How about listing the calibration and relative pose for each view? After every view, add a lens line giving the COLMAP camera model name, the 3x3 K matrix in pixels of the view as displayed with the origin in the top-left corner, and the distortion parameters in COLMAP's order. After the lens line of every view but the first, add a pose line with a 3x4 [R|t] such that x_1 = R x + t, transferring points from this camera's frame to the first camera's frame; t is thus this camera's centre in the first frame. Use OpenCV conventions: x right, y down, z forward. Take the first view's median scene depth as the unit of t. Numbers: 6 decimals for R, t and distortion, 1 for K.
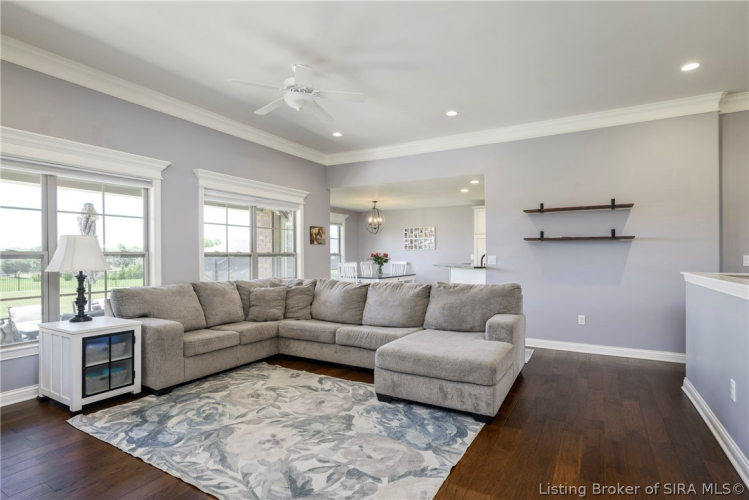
lens RADIAL K [[382.9, 0, 373.9], [0, 382.9, 251.9], [0, 0, 1]] dist [-0.010770, 0.000313]
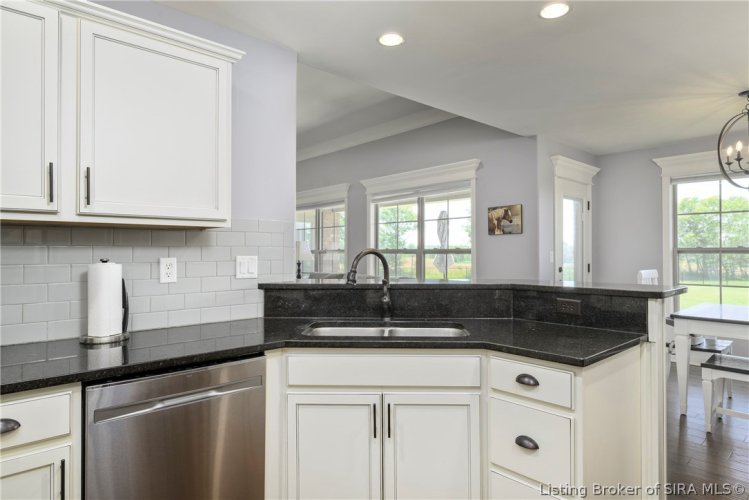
lens RADIAL K [[447.0, 0, 375.7], [0, 447.0, 250.7], [0, 0, 1]] dist [-0.000878, -0.000063]
pose [[-0.298795, -0.003778, -0.954310, 1.135875], [0.007372, 0.999953, -0.006267, 0.018202], [0.954289, -0.008907, -0.298754, 1.879765]]
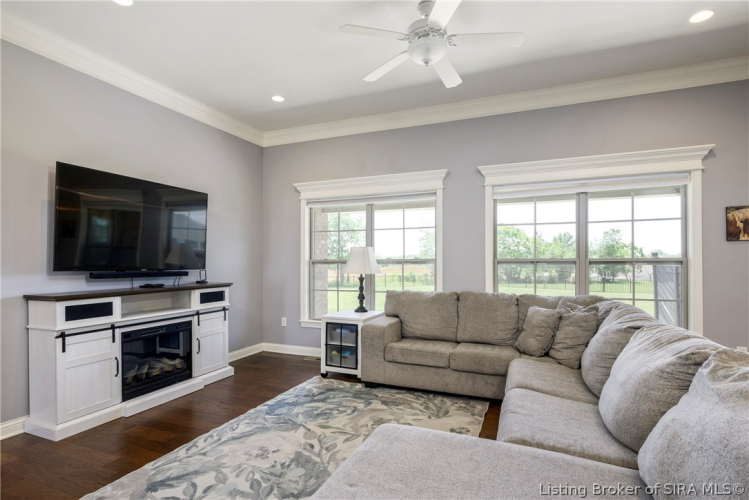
lens RADIAL K [[382.9, 0, 373.6], [0, 382.9, 257.4], [0, 0, 1]] dist [-0.010770, 0.000313]
pose [[0.132798, -0.013709, -0.991048, 0.517270], [0.007179, 0.999891, -0.012869, 0.009550], [0.991117, -0.005405, 0.132882, 0.805443]]
